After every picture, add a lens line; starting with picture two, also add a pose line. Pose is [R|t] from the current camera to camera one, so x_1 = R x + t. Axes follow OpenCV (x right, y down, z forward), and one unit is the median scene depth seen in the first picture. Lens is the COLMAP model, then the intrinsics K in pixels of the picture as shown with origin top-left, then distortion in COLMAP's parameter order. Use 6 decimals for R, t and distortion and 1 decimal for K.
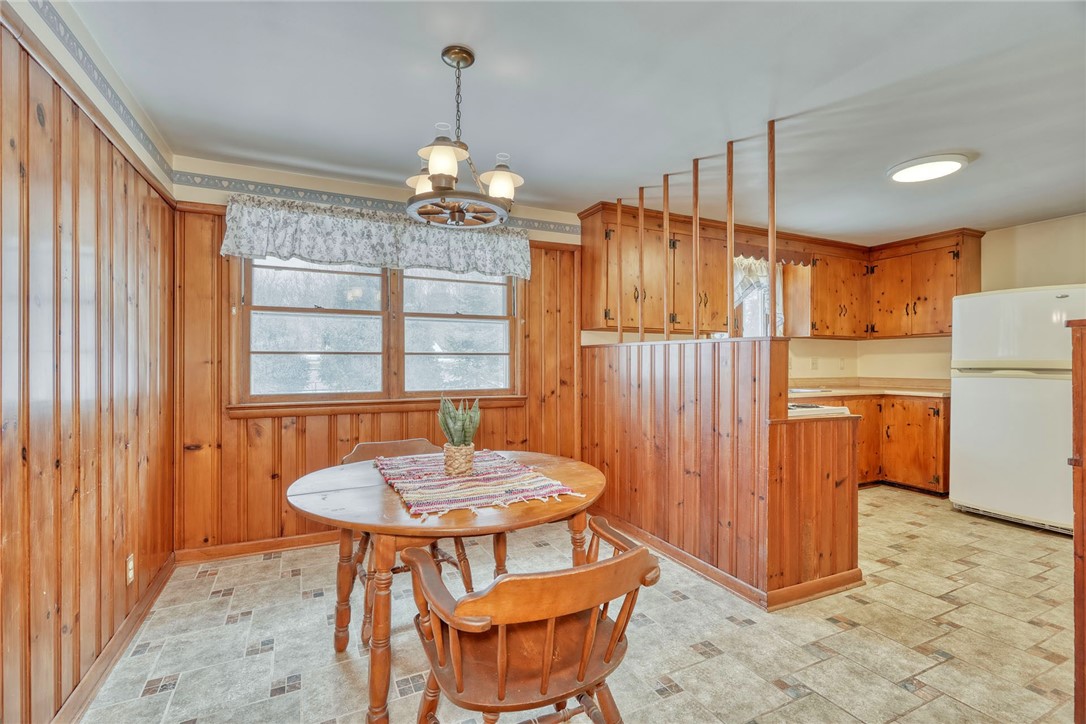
lens RADIAL K [[495.5, 0, 534.9], [0, 495.5, 360.9], [0, 0, 1]] dist [-0.011280, 0.003238]
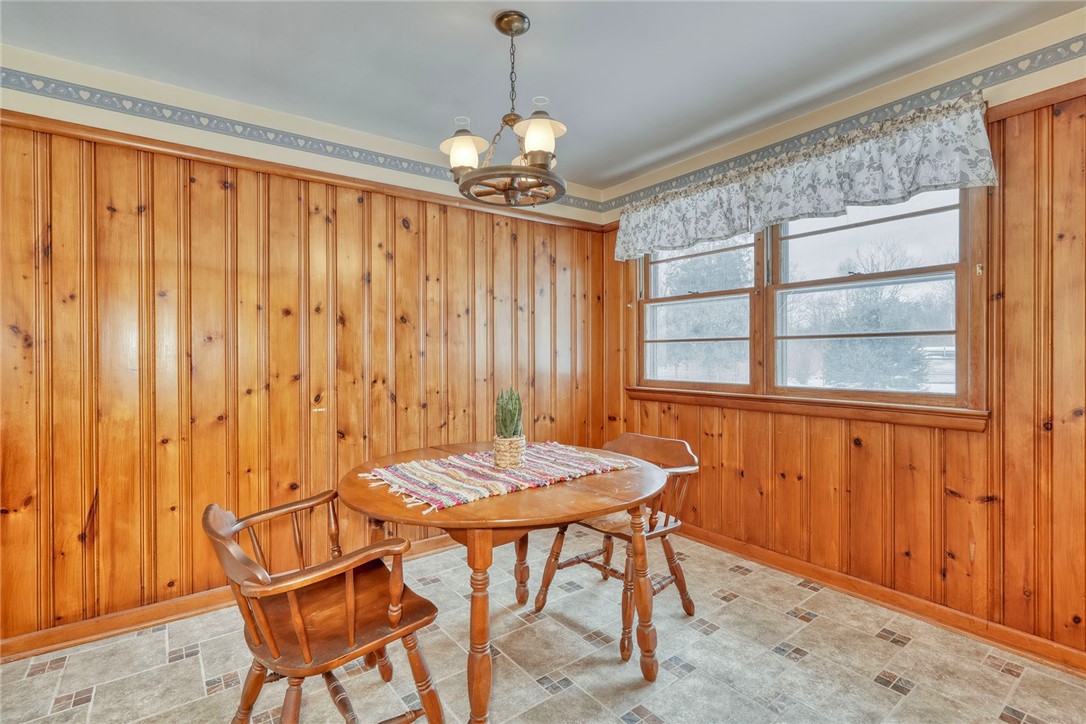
lens RADIAL K [[495.5, 0, 532.9], [0, 495.5, 352.7], [0, 0, 1]] dist [-0.011280, 0.003238]
pose [[0.197117, -0.002330, -0.980377, 0.346203], [0.008923, 0.999960, -0.000582, 0.004729], [0.980339, -0.008633, 0.197130, 0.384177]]
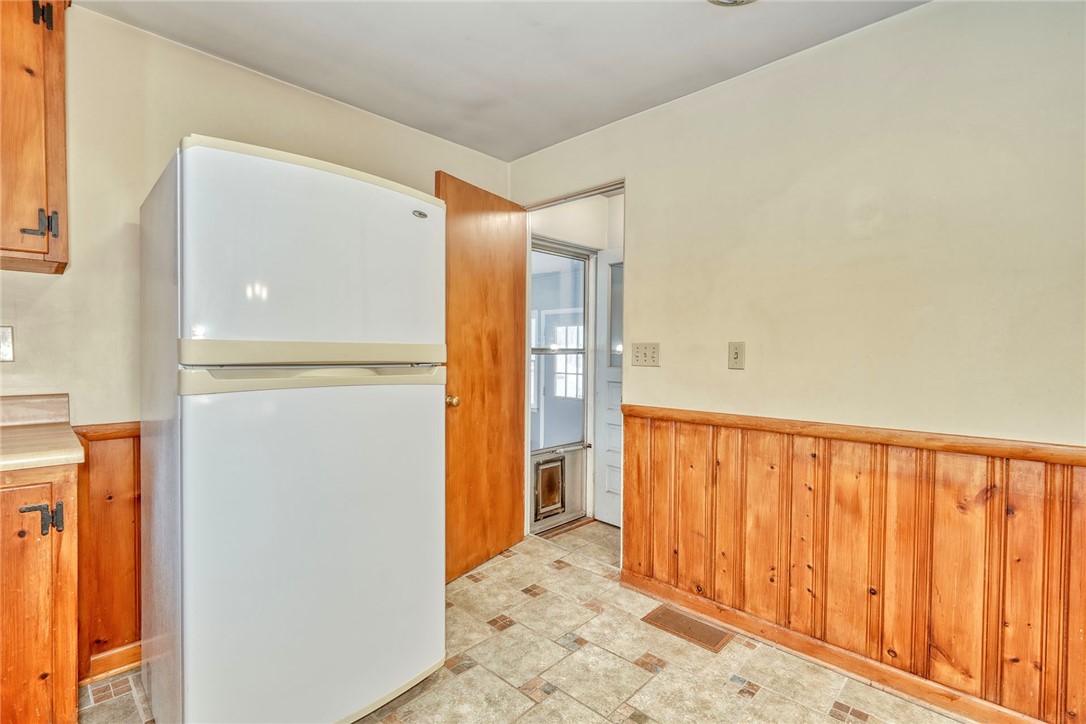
lens RADIAL K [[495.5, 0, 548.7], [0, 495.5, 364.3], [0, 0, 1]] dist [-0.011280, 0.003238]
pose [[-0.357639, -0.023383, 0.933567, 0.442294], [-0.008973, 0.999726, 0.021603, 0.004870], [-0.933817, -0.000651, -0.357751, 0.829261]]
